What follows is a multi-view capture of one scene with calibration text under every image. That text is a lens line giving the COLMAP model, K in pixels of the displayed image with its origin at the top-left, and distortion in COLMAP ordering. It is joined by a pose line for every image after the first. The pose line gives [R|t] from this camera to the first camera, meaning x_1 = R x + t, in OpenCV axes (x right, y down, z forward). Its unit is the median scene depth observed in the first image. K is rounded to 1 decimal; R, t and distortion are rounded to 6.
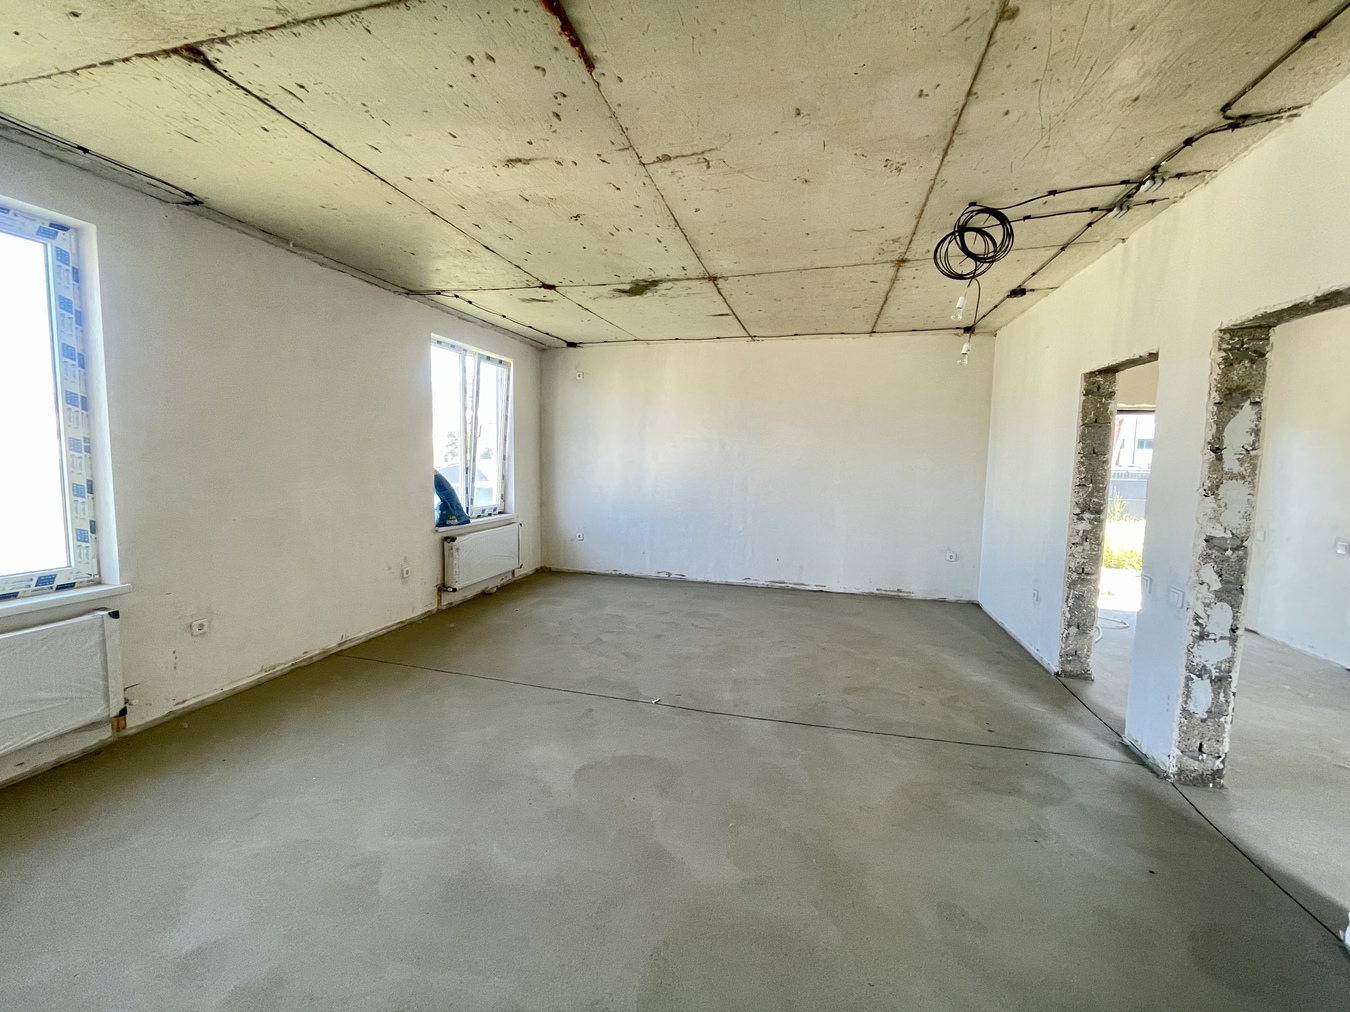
lens RADIAL K [[548.4, 0, 669.4], [0, 548.4, 502.2], [0, 0, 1]] dist [0.001561, -0.001142]
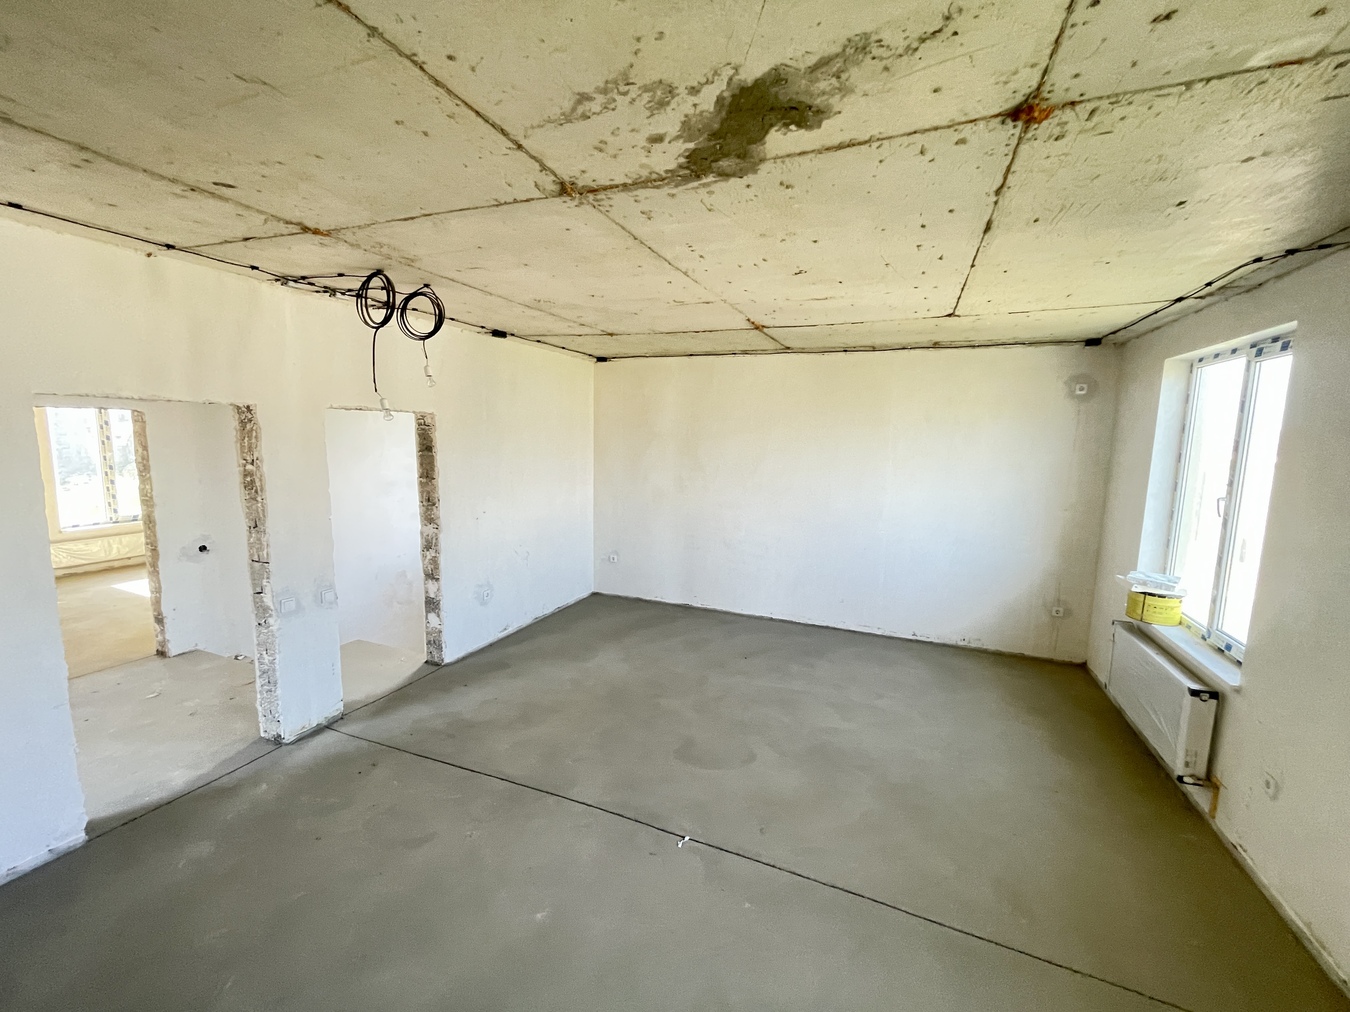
lens RADIAL K [[548.4, 0, 674.3], [0, 548.4, 501.4], [0, 0, 1]] dist [0.001561, -0.001142]
pose [[-0.990902, -0.053788, 0.123372, -0.091014], [-0.027241, 0.977849, 0.207530, -0.309163], [-0.131802, 0.202281, -0.970418, 1.809999]]
